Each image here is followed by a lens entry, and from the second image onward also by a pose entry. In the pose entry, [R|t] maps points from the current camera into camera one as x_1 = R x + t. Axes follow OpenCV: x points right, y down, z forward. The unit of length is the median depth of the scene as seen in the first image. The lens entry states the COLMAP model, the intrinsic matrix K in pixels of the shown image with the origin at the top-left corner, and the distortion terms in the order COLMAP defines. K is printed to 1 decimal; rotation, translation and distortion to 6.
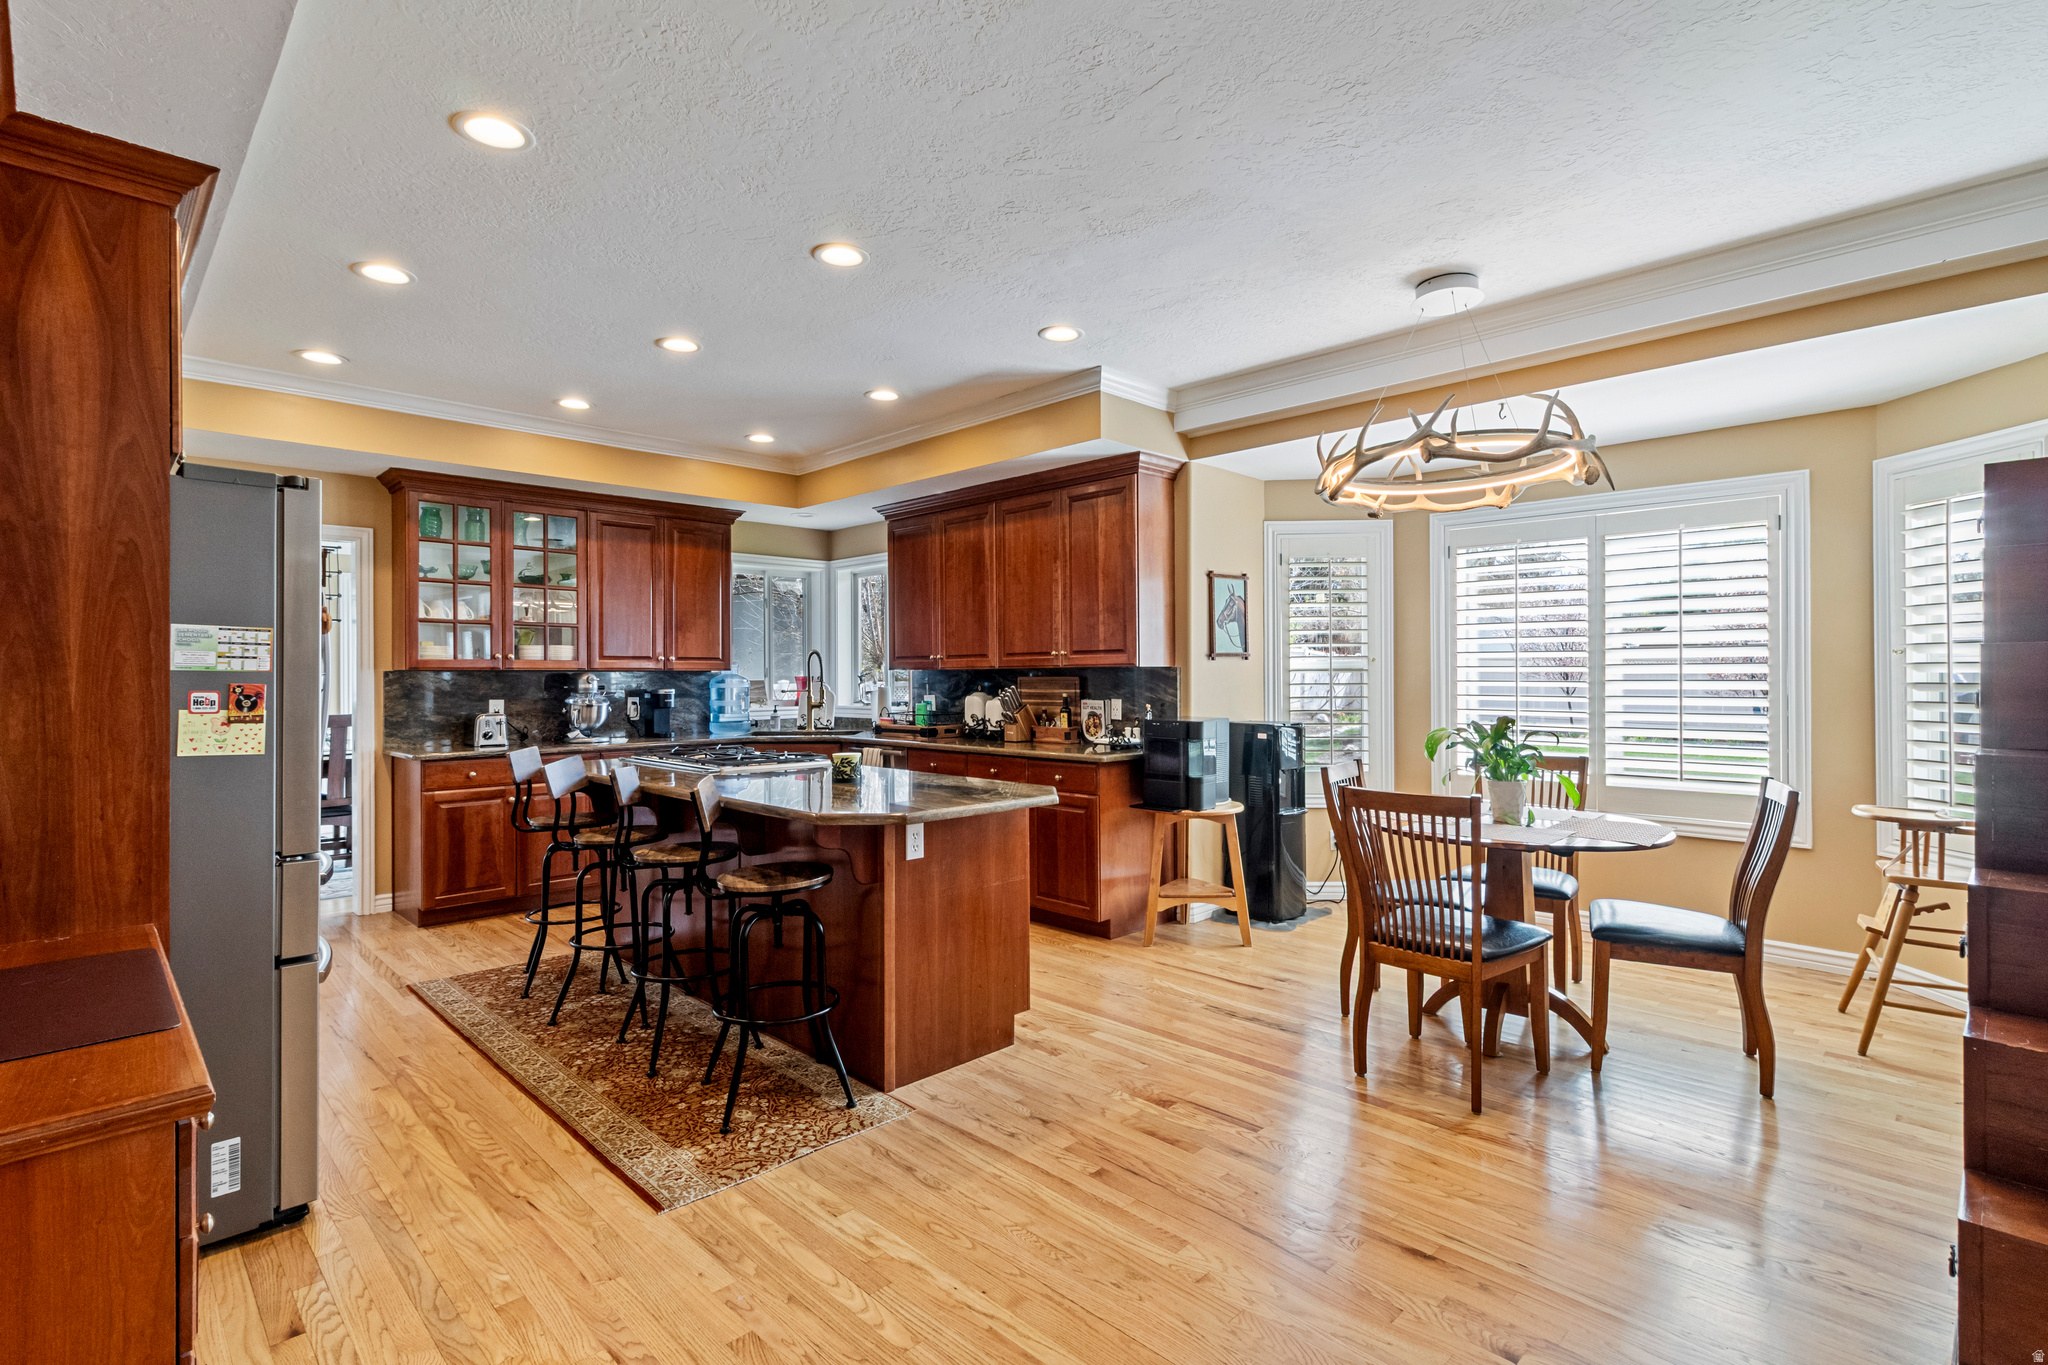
lens RADIAL K [[964.9, 0, 1023.0], [0, 964.9, 670.2], [0, 0, 1]] dist [0.000373, -0.000345]
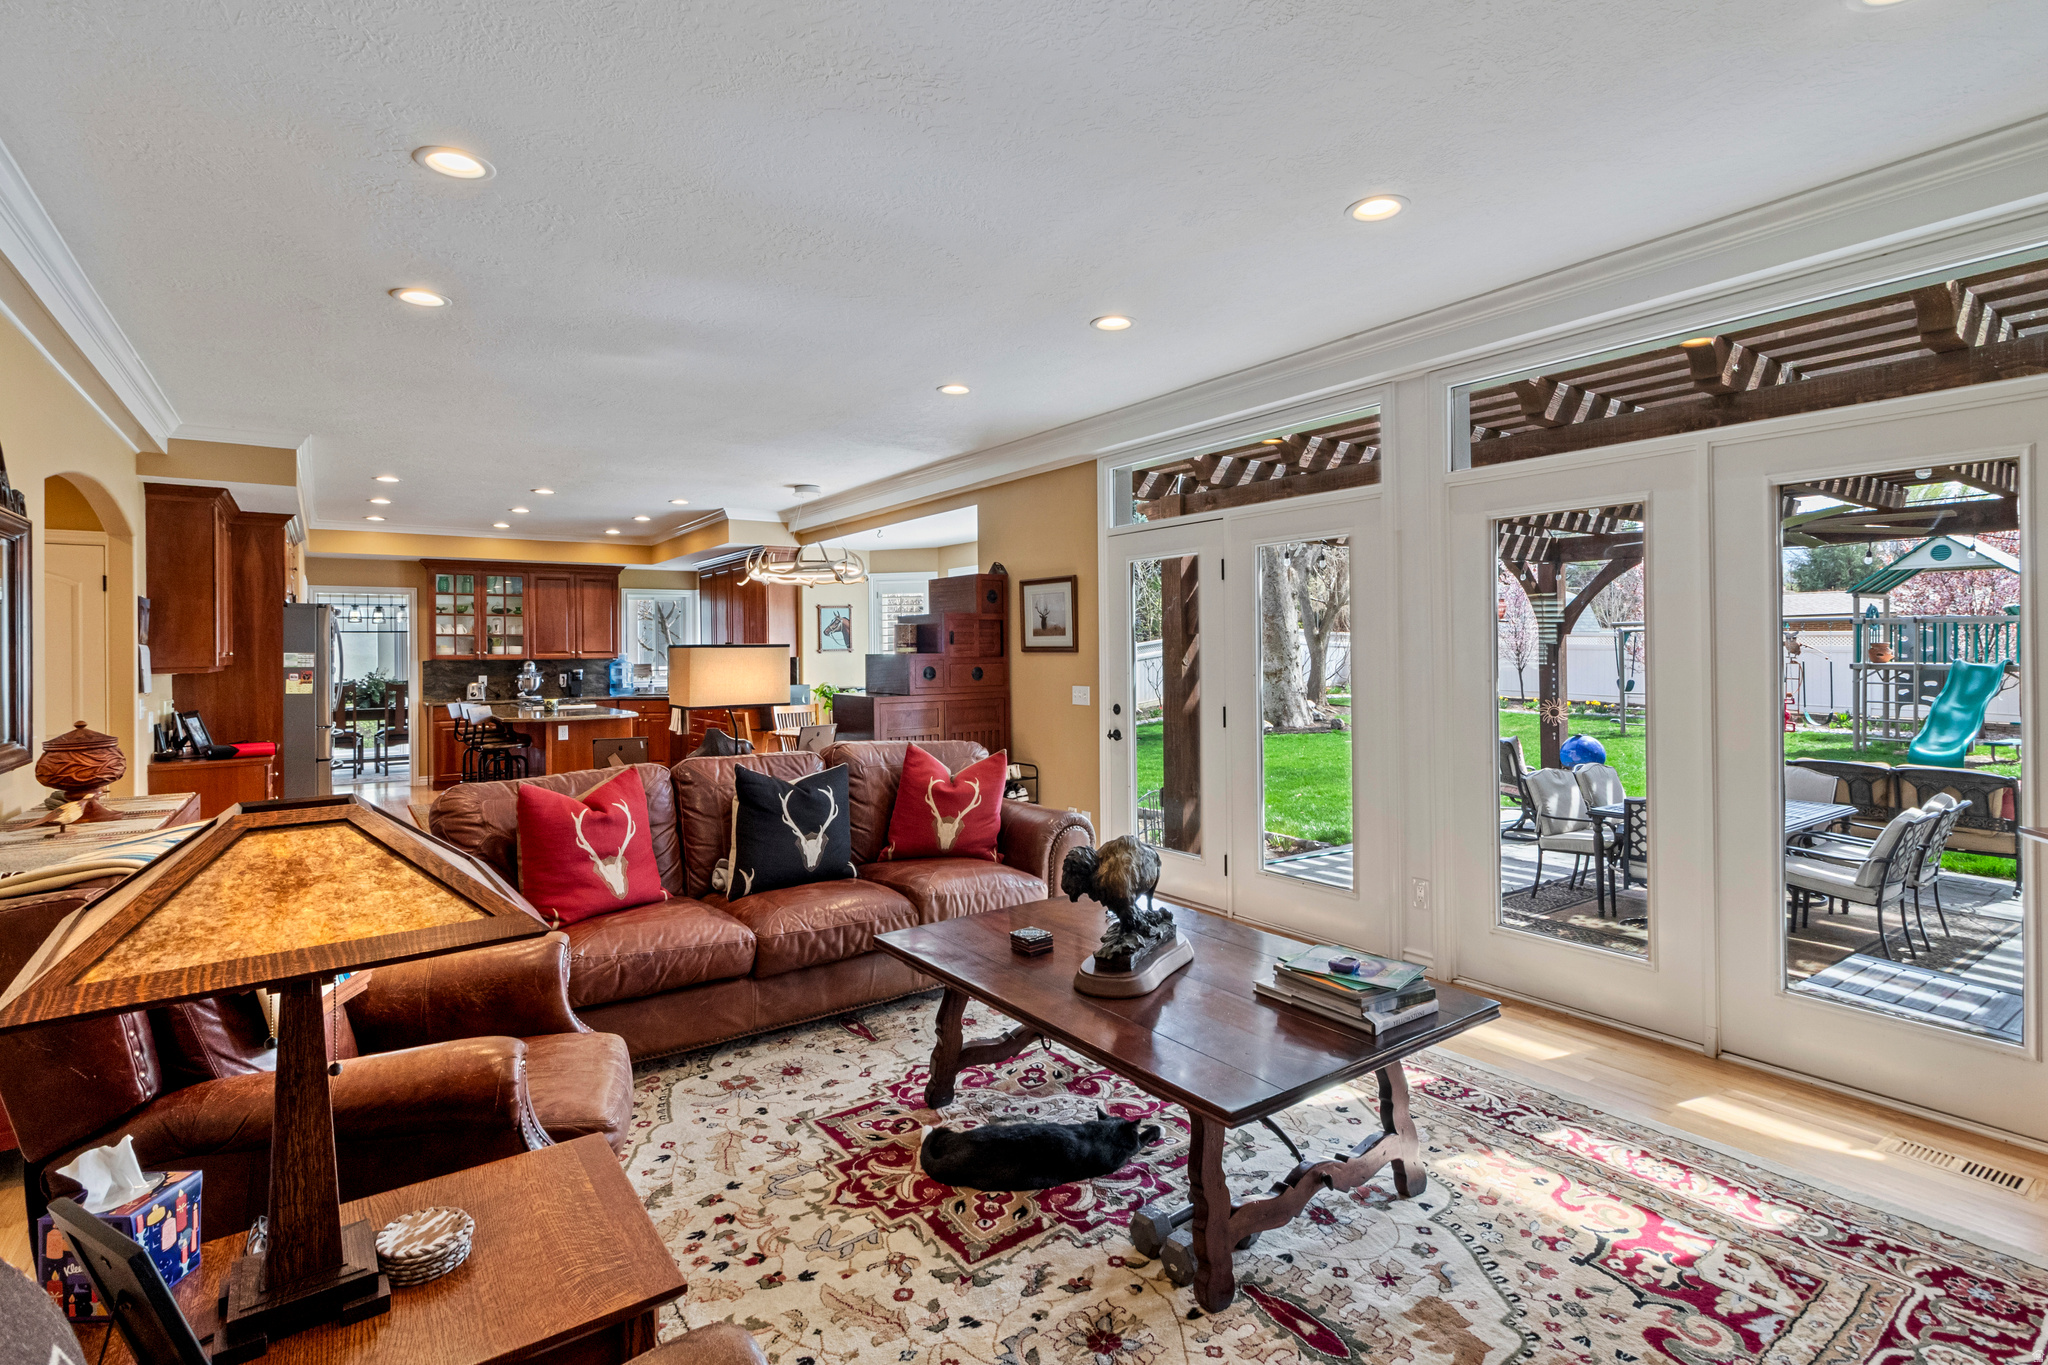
lens RADIAL K [[978.7, 0, 1028.8], [0, 978.7, 643.0], [0, 0, 1]] dist [0.002611, -0.000562]
pose [[0.987306, -0.007264, -0.158662, 0.871101], [0.007061, 0.999973, -0.001841, -0.023508], [0.158671, 0.000697, 0.987331, -0.766549]]
